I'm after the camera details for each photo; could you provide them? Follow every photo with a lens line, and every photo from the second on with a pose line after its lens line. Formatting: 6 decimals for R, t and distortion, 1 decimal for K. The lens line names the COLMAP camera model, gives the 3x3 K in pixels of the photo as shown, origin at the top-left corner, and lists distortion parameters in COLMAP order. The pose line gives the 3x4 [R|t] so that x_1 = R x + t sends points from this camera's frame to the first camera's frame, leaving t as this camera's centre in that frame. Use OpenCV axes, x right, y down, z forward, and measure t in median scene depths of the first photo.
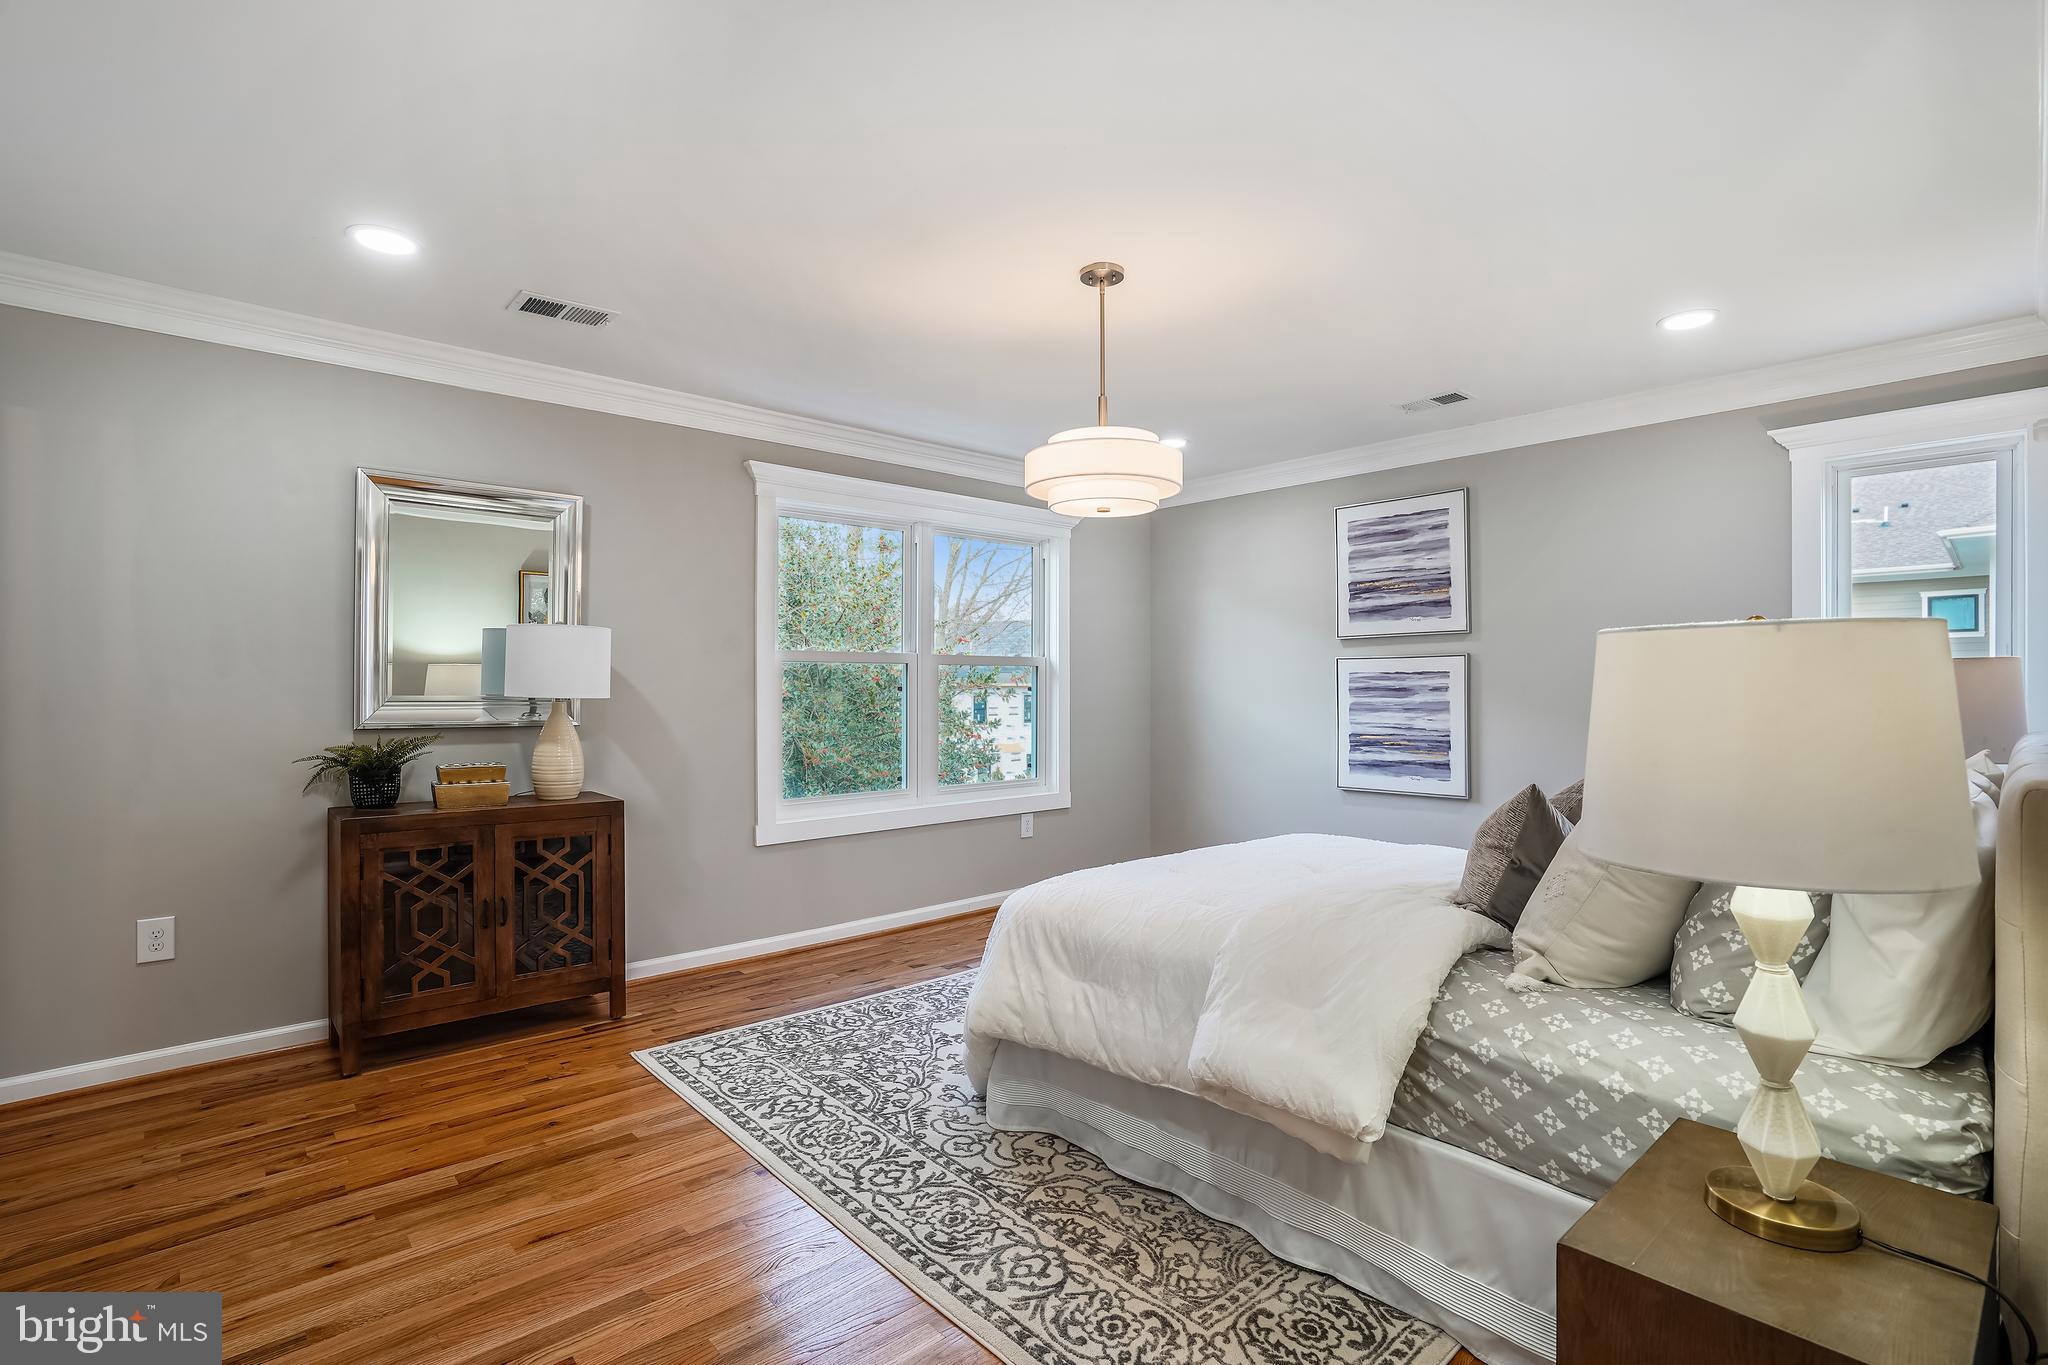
lens RADIAL K [[953.2, 0, 1024.0], [0, 953.2, 682.5], [0, 0, 1]] dist [-0.000251, 0.000114]
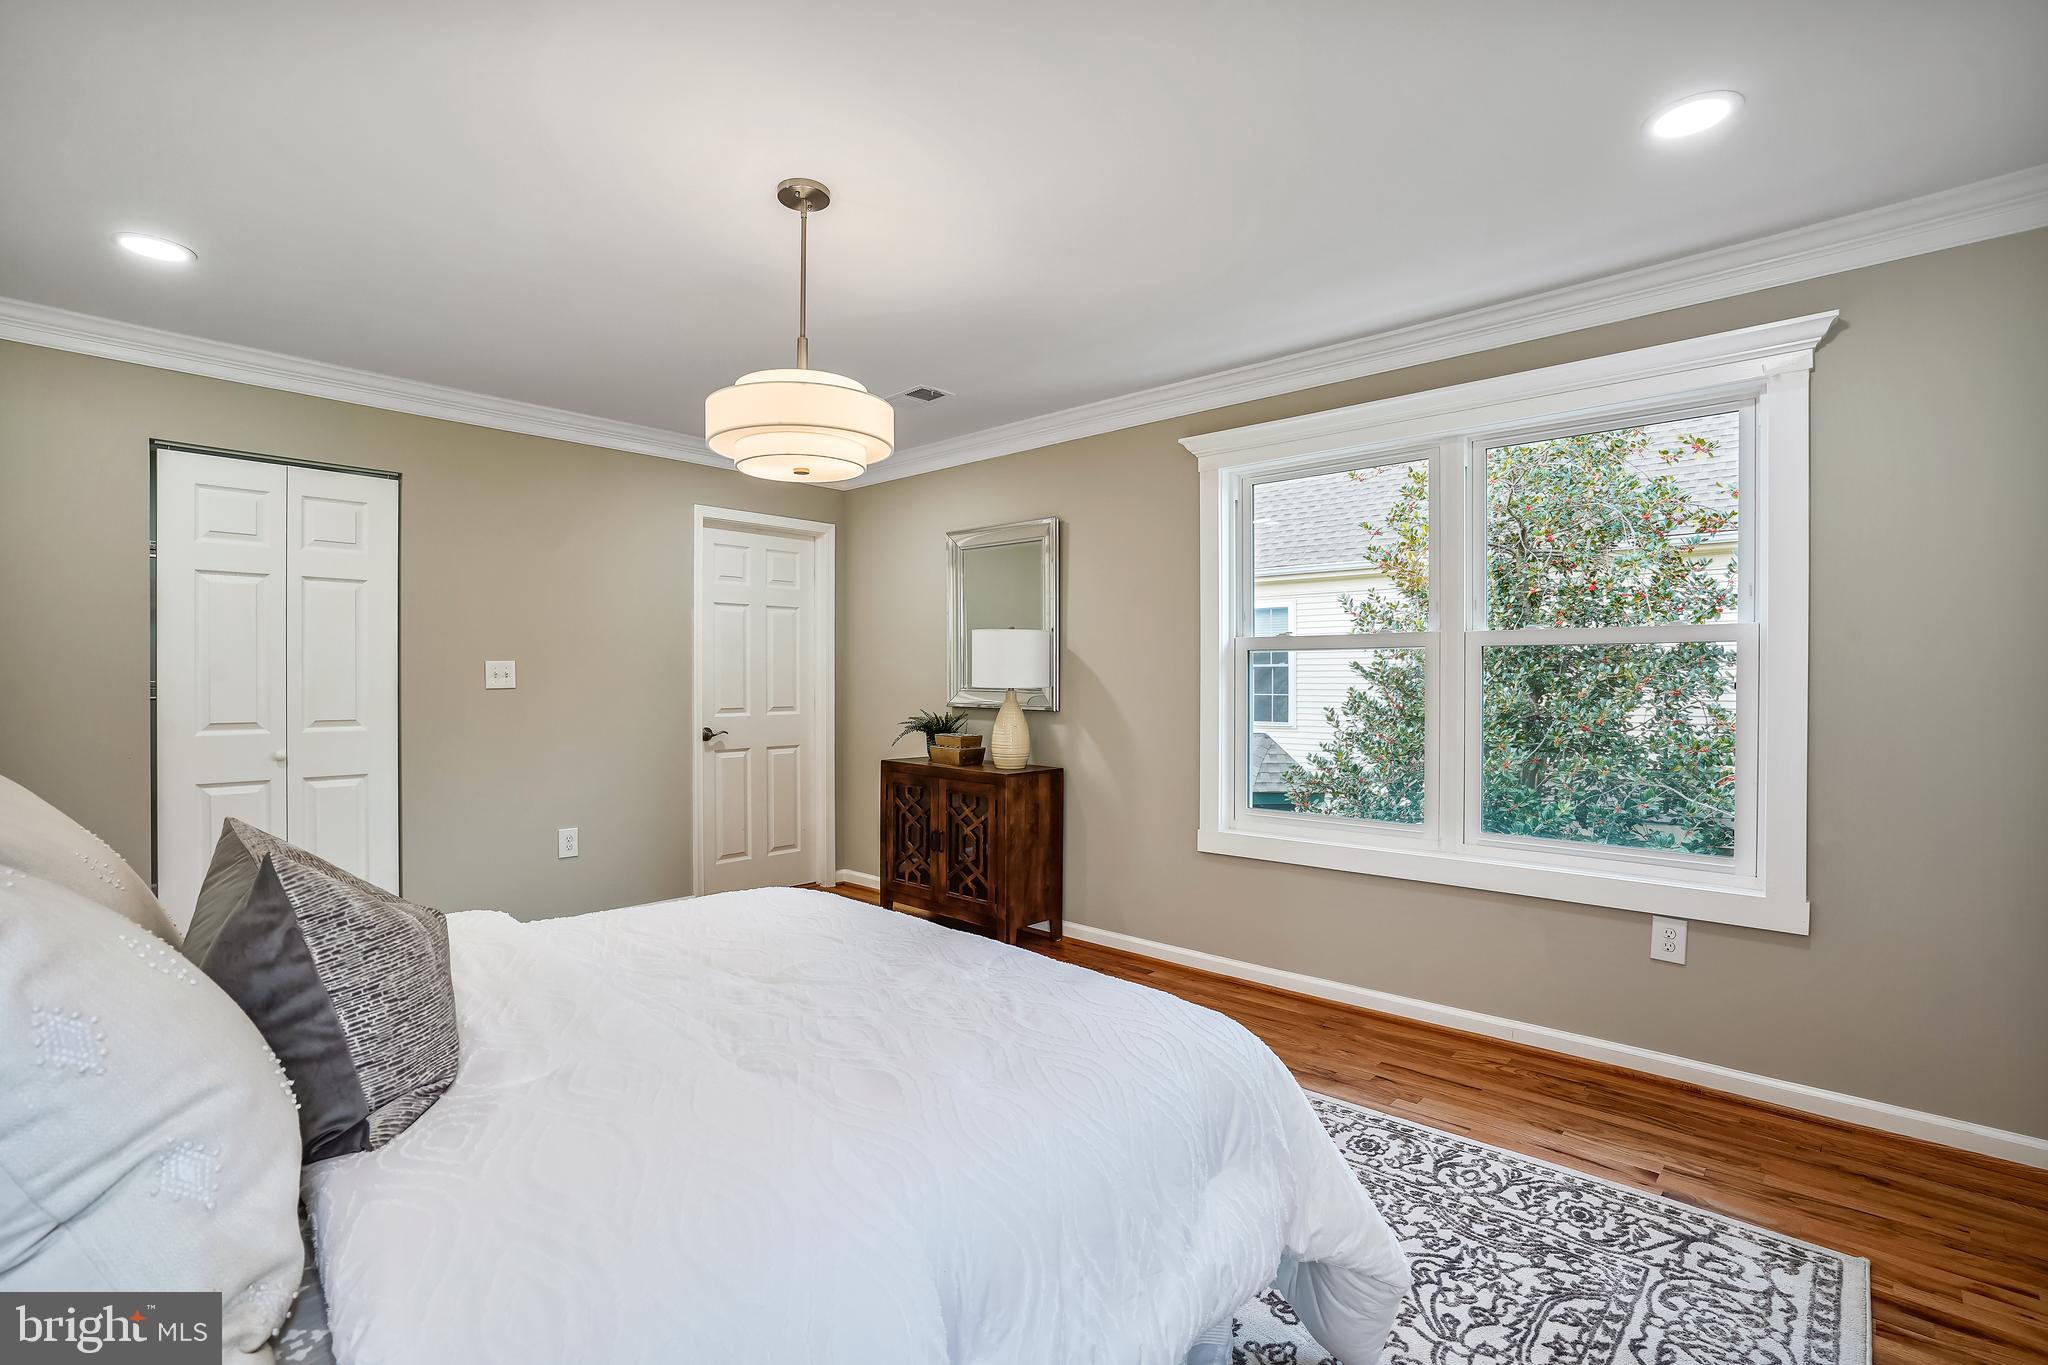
lens RADIAL K [[953.2, 0, 1024.0], [0, 953.2, 682.5], [0, 0, 1]] dist [-0.000251, 0.000114]
pose [[0.106386, 0.009183, -0.994283, 0.805174], [0.001857, 0.999954, 0.009434, -0.002386], [0.994323, -0.002850, 0.106364, 0.939699]]
